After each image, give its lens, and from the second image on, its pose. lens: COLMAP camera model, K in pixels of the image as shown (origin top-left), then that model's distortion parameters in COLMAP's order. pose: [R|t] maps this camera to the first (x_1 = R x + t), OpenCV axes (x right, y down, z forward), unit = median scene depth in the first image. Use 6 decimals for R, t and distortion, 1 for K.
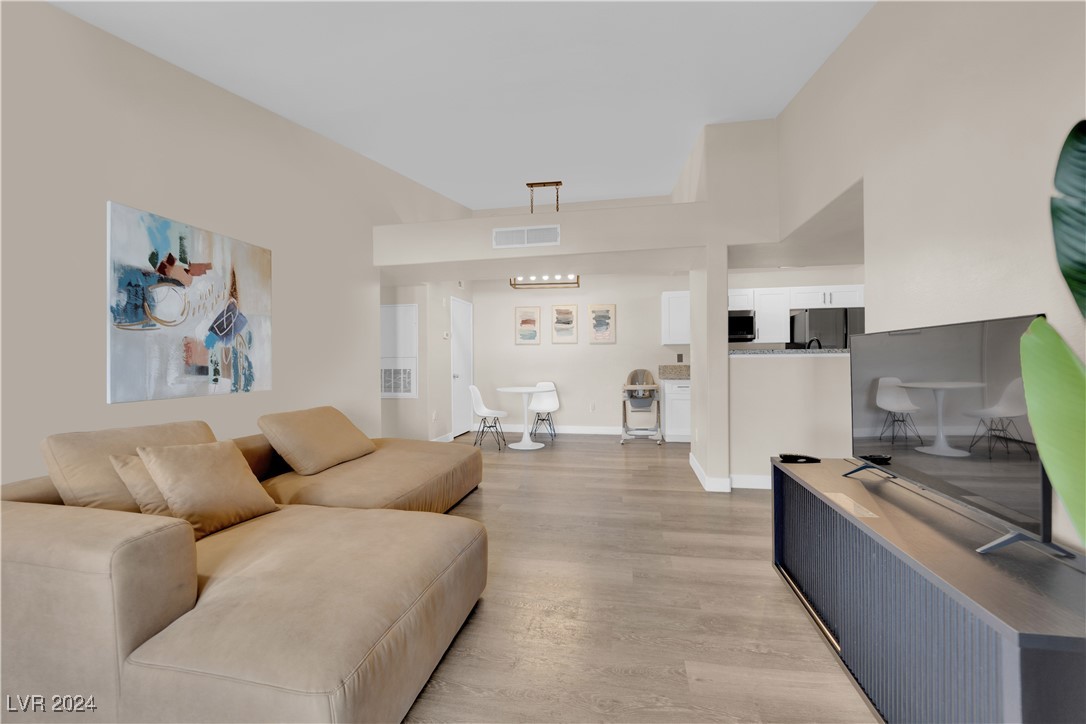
lens RADIAL K [[436.0, 0, 542.4], [0, 436.0, 359.0], [0, 0, 1]] dist [-0.013983, -0.000877]
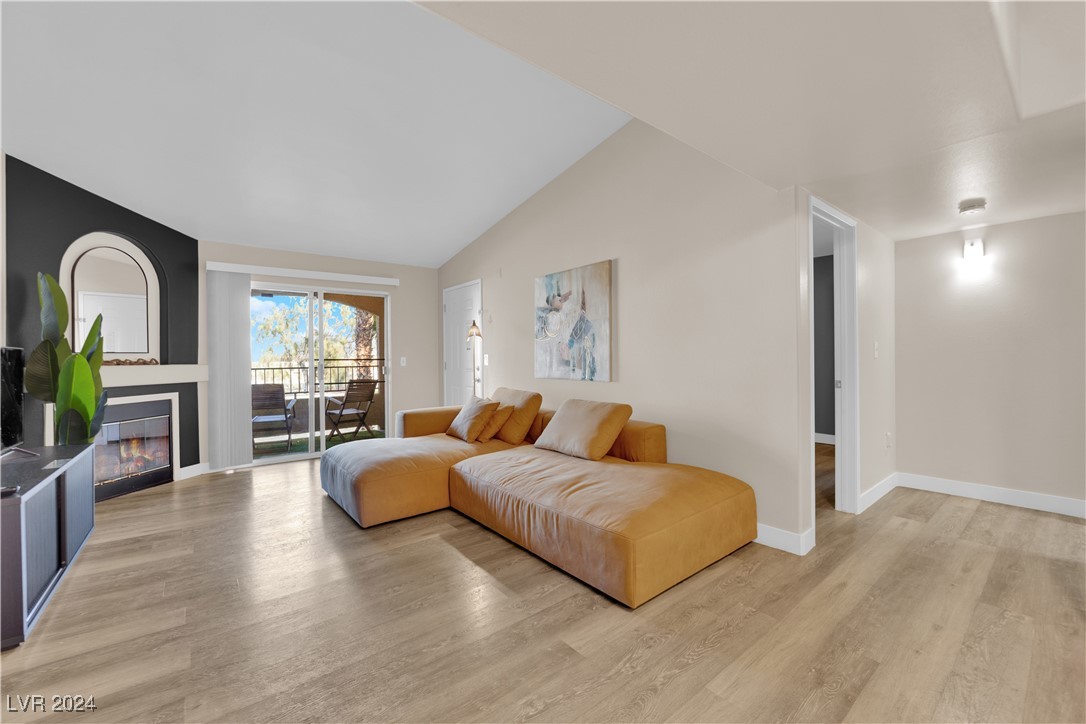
lens RADIAL K [[437.7, 0, 543.3], [0, 437.7, 358.3], [0, 0, 1]] dist [-0.016278, -0.000190]
pose [[-0.641861, 0.015716, -0.766660, 0.196175], [0.019795, 0.999796, 0.003923, 0.000763], [0.766566, -0.012658, -0.642041, 0.834221]]
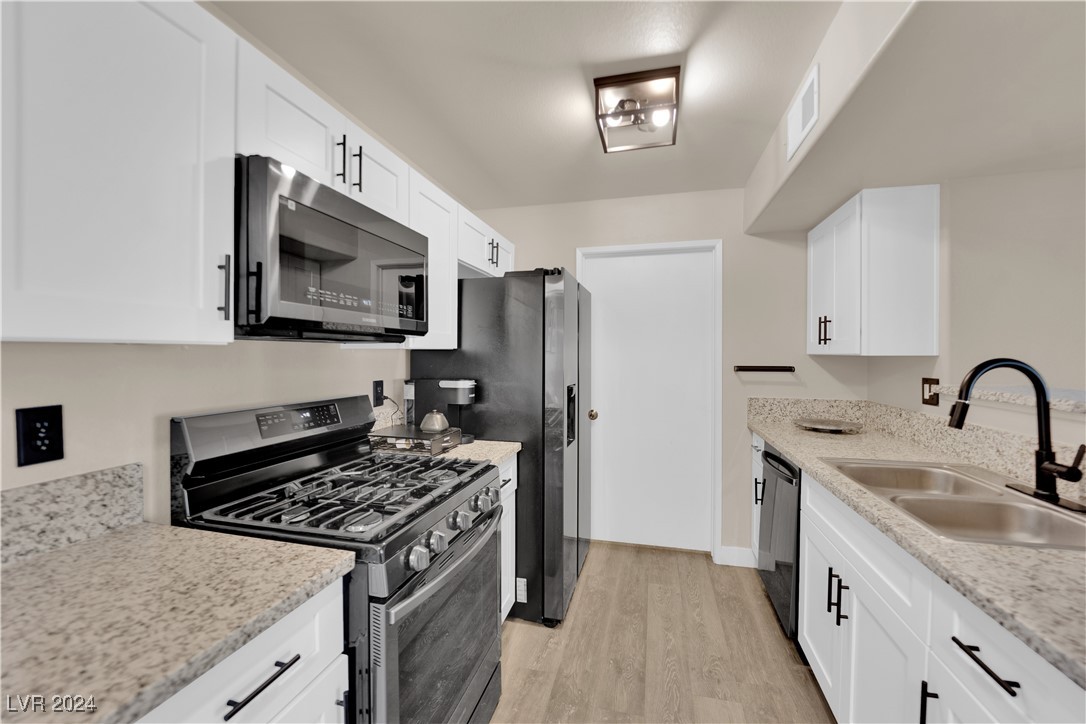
lens RADIAL K [[436.0, 0, 542.4], [0, 436.0, 359.0], [0, 0, 1]] dist [-0.013983, -0.000877]
pose [[0.057146, -0.005379, 0.998351, 0.200681], [-0.008012, 0.999951, 0.005846, -0.032627], [-0.998334, -0.008333, 0.057101, 0.903411]]
